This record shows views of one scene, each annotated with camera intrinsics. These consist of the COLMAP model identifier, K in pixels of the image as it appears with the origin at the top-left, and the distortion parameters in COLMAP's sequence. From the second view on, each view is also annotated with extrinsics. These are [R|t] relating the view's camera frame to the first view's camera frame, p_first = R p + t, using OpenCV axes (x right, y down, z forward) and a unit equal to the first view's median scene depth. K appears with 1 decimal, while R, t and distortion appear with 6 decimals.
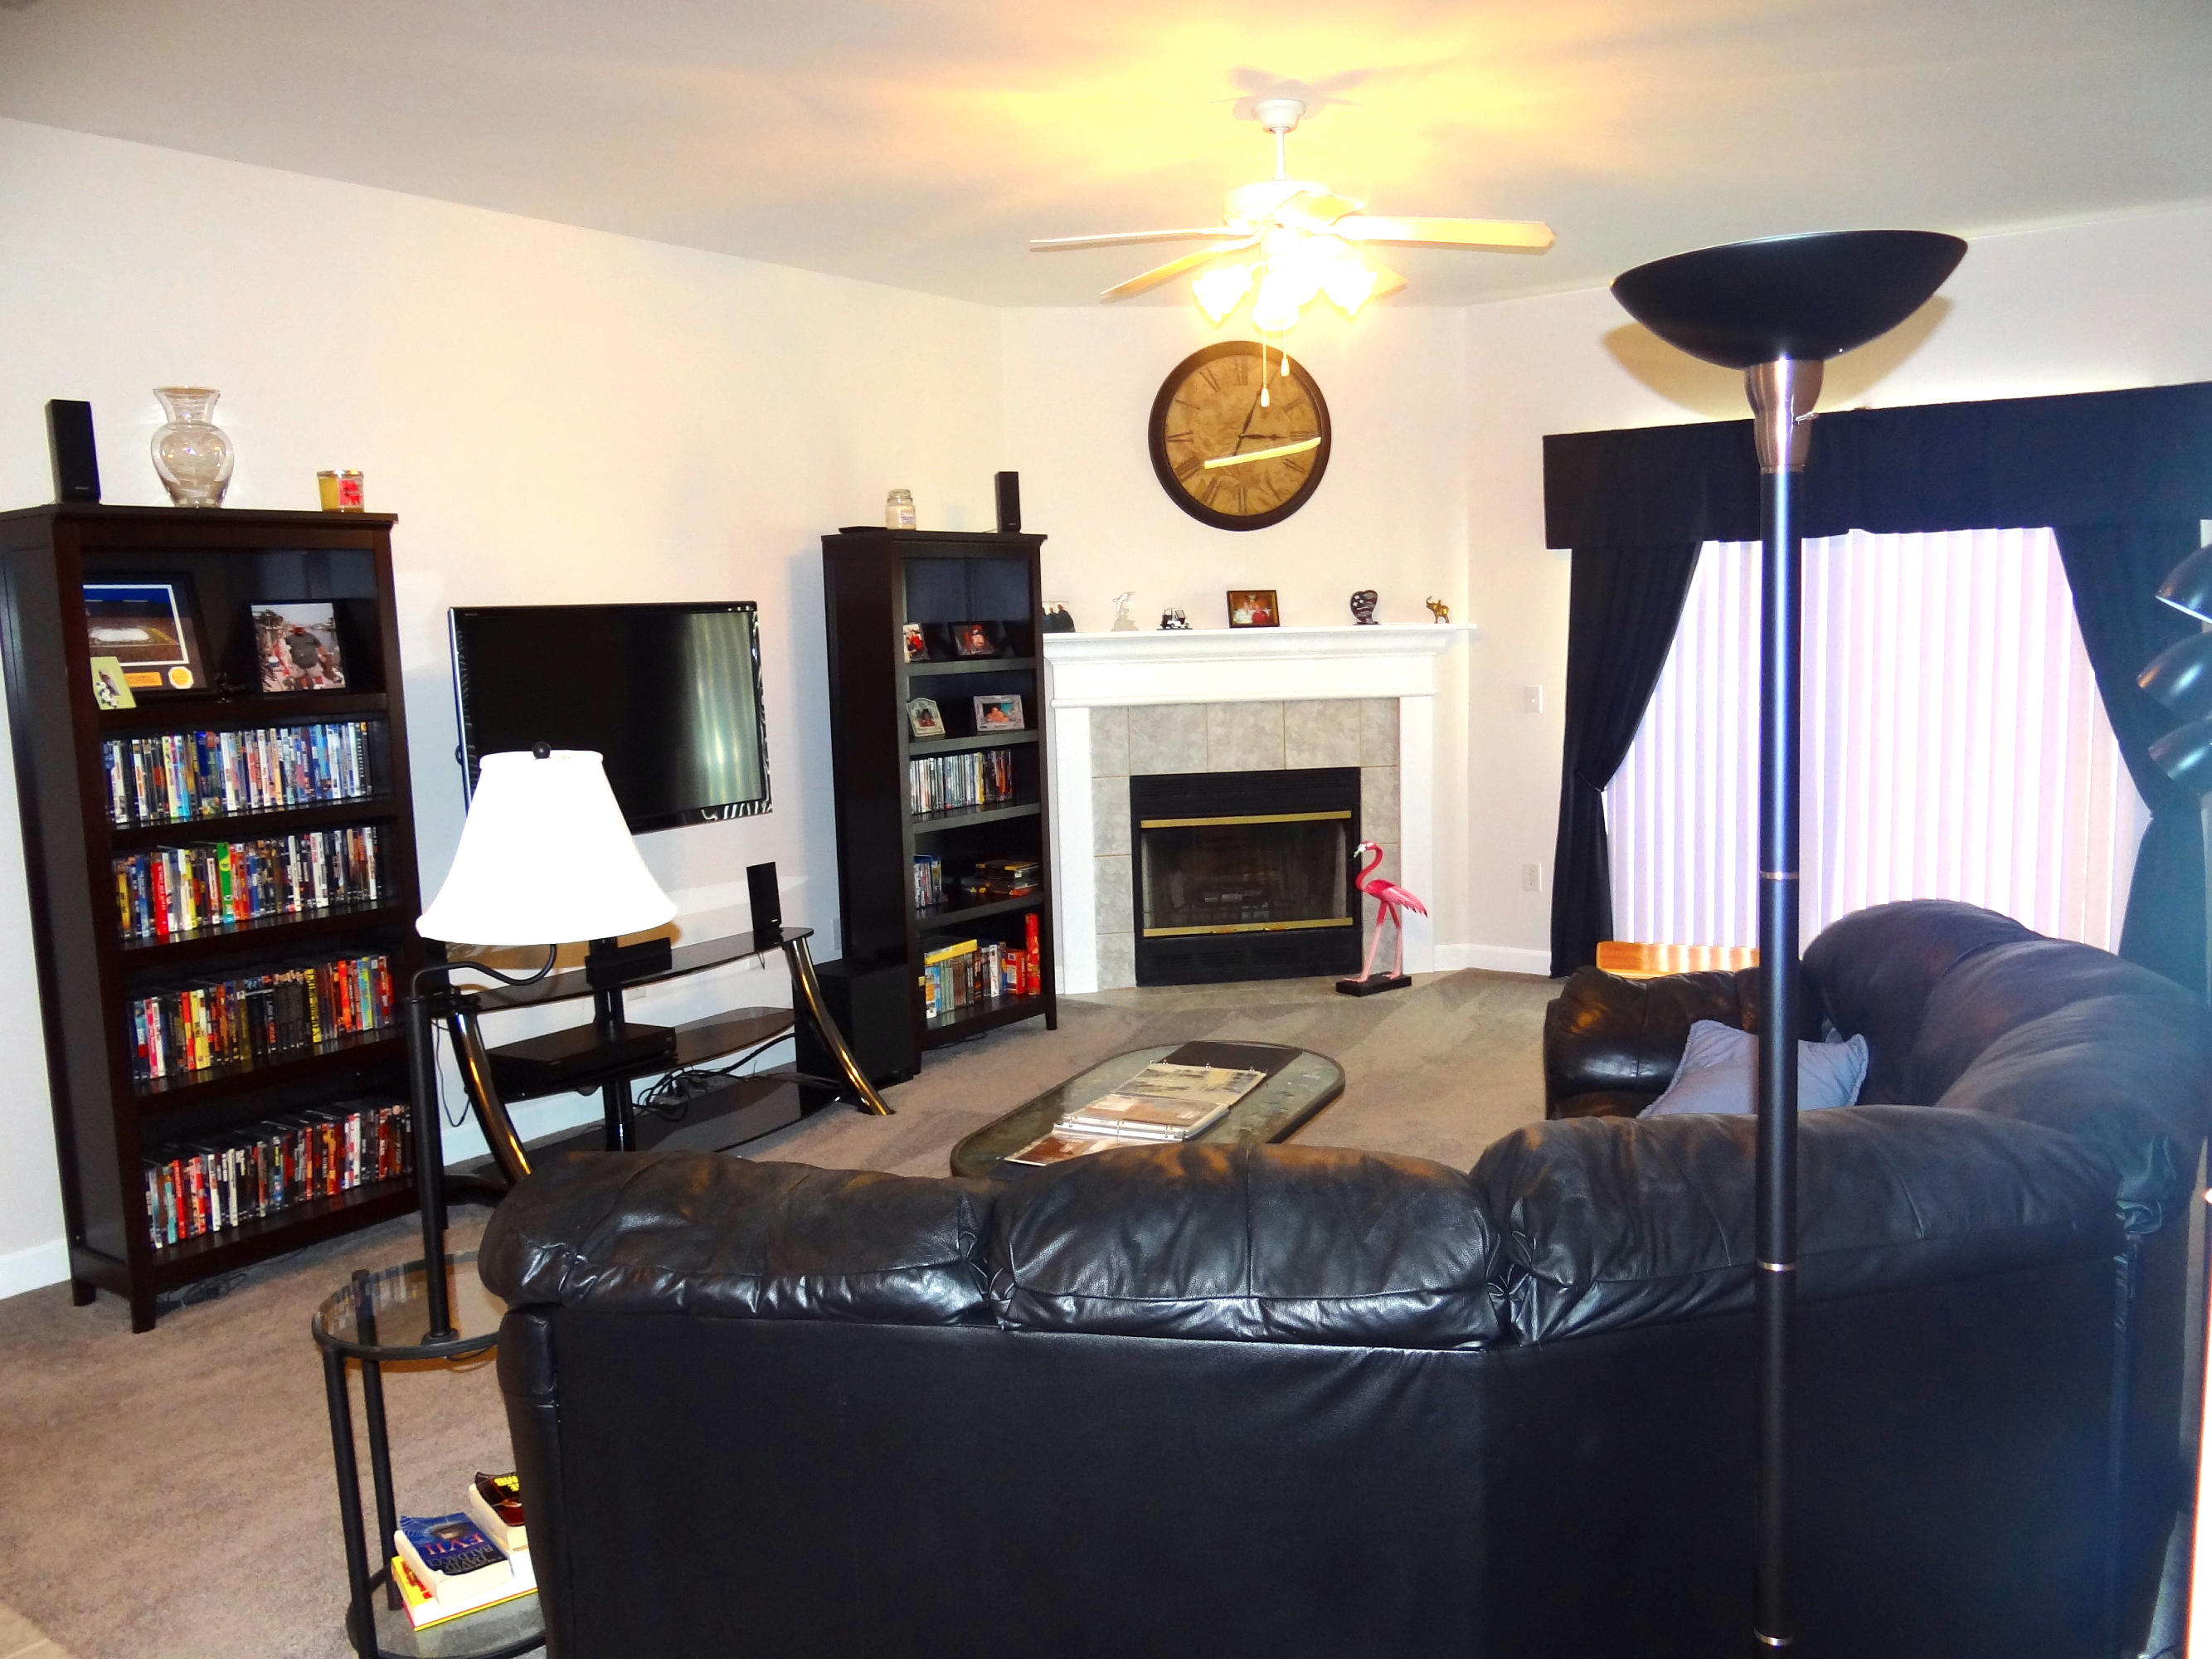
lens RADIAL K [[1751.6, 0, 1117.4], [0, 1751.6, 827.1], [0, 0, 1]] dist [-0.006146, 0.008175]
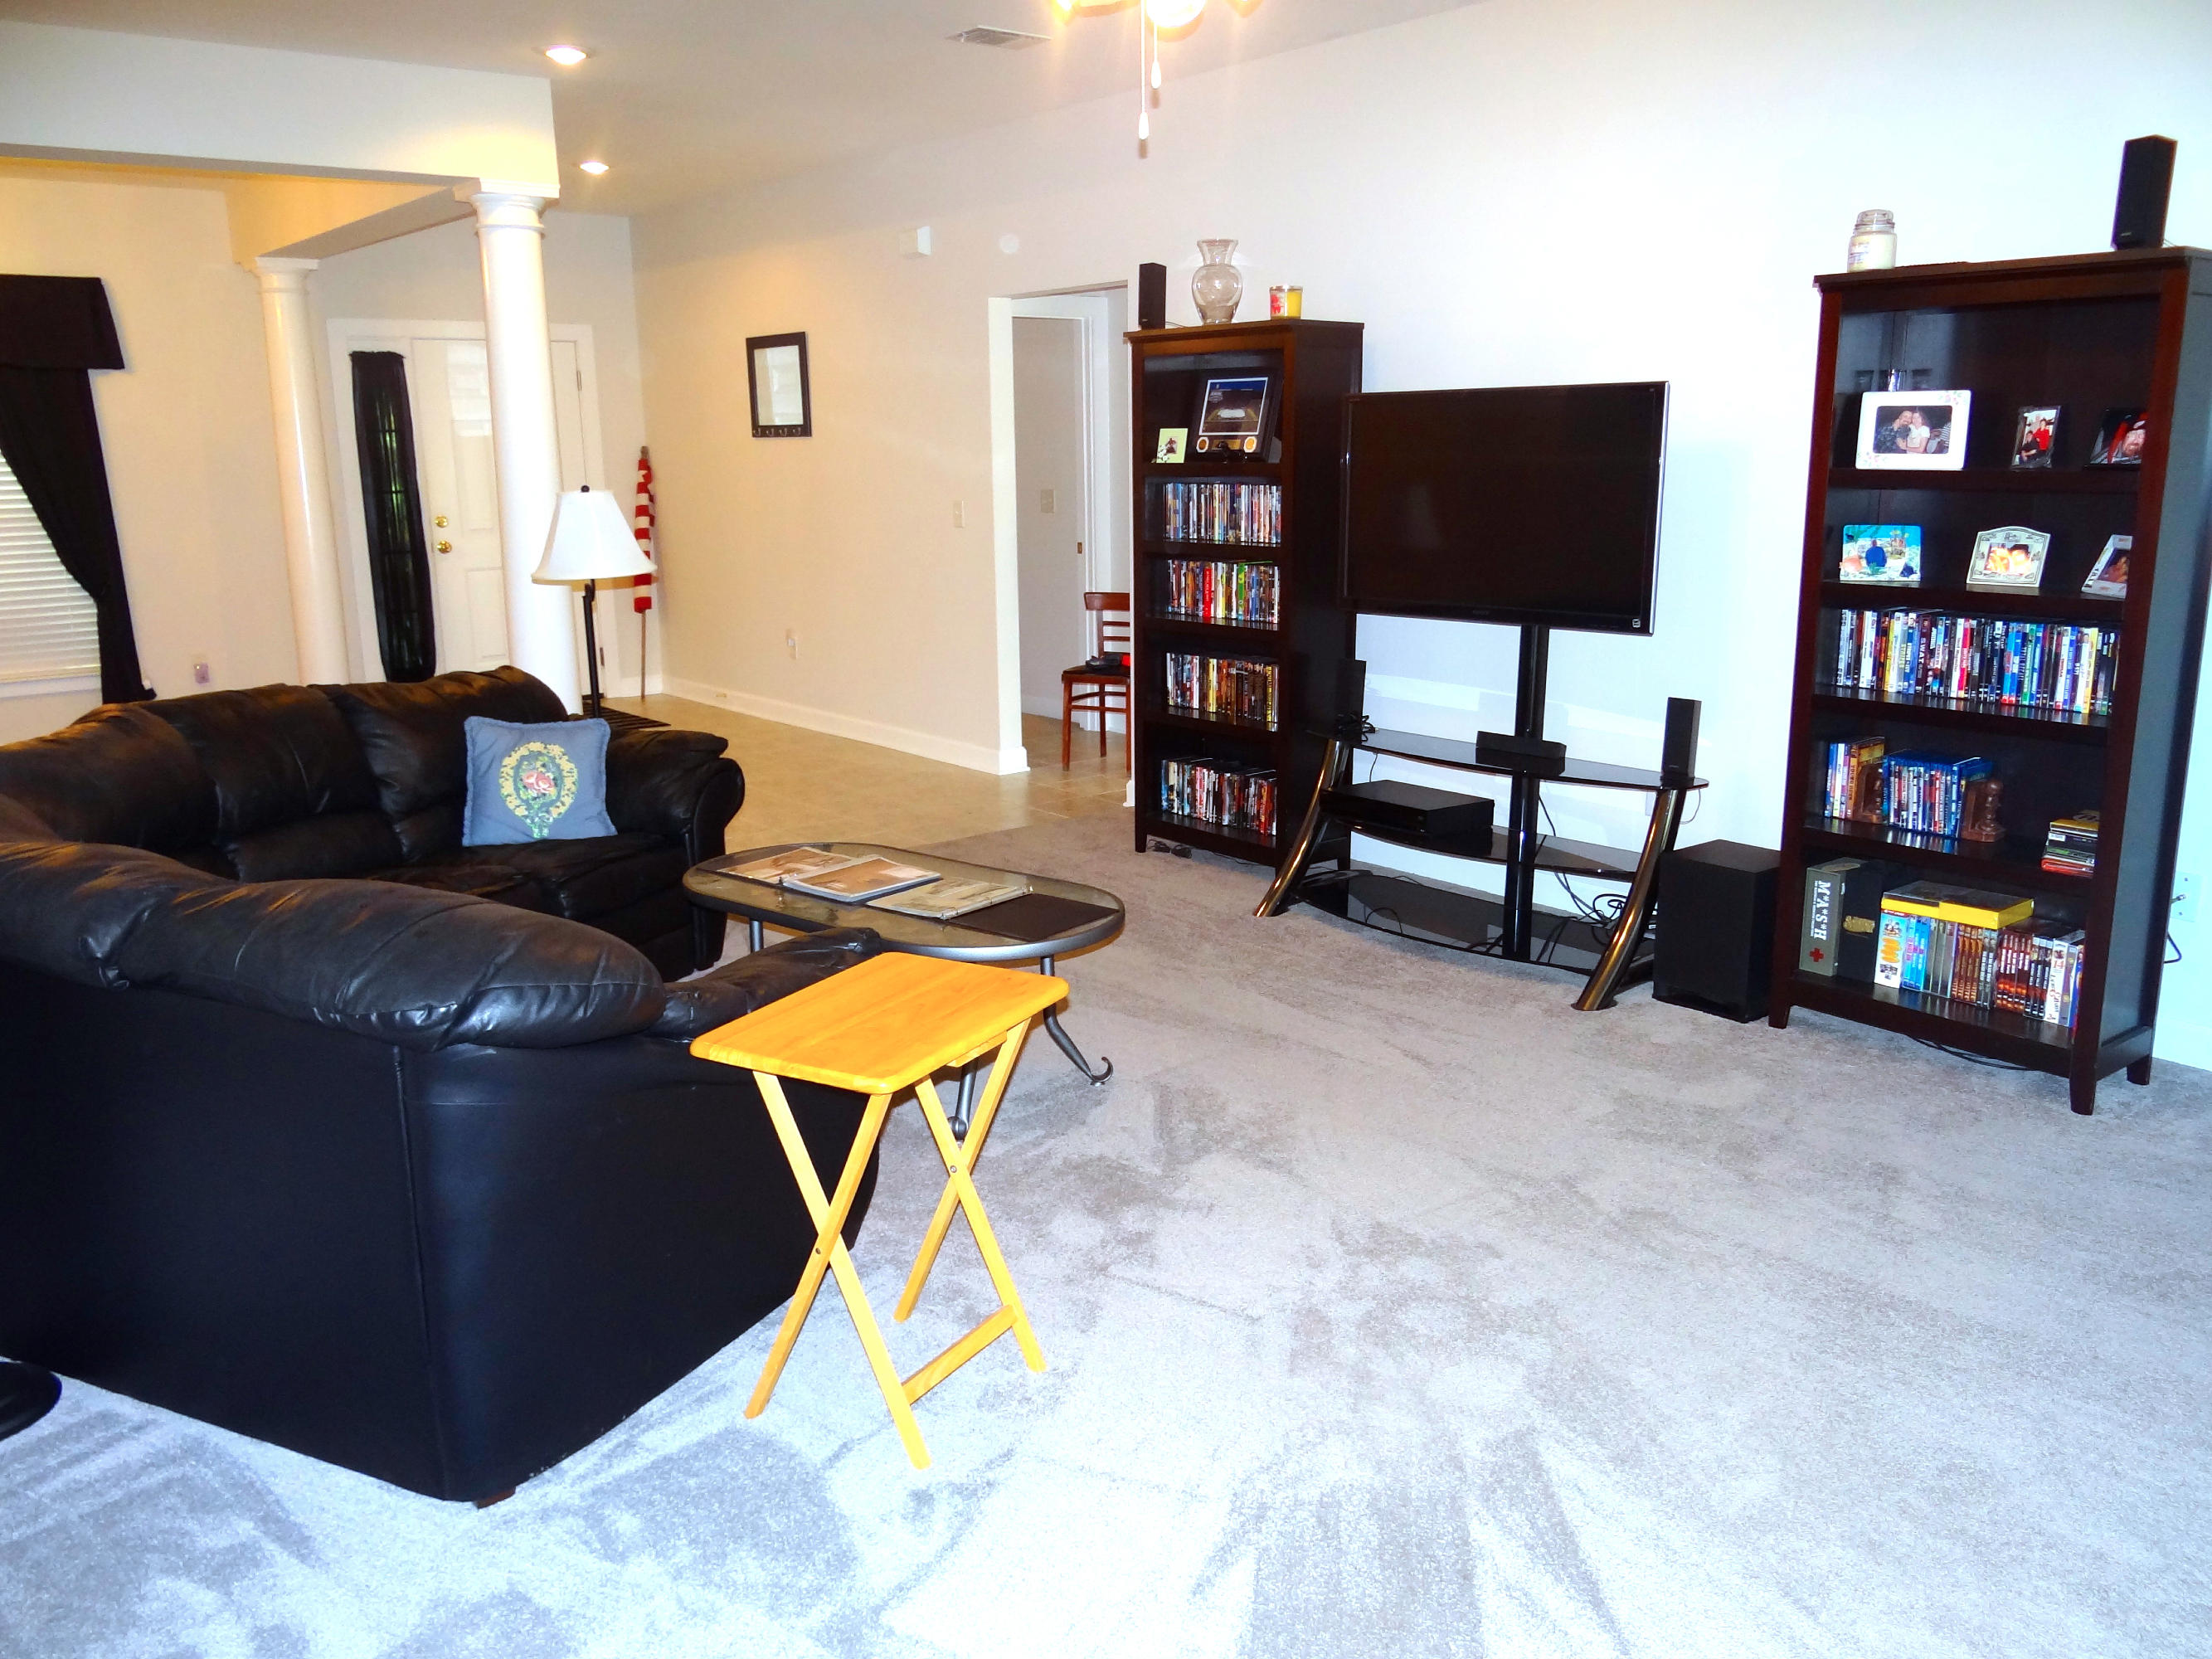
lens RADIAL K [[1751.6, 0, 1109.6], [0, 1751.6, 830.4], [0, 0, 1]] dist [-0.006146, 0.008175]
pose [[-0.258568, 0.247041, -0.933870, 0.910973], [-0.096421, 0.955318, 0.279411, -0.172651], [0.961169, 0.162291, -0.223194, 1.259288]]
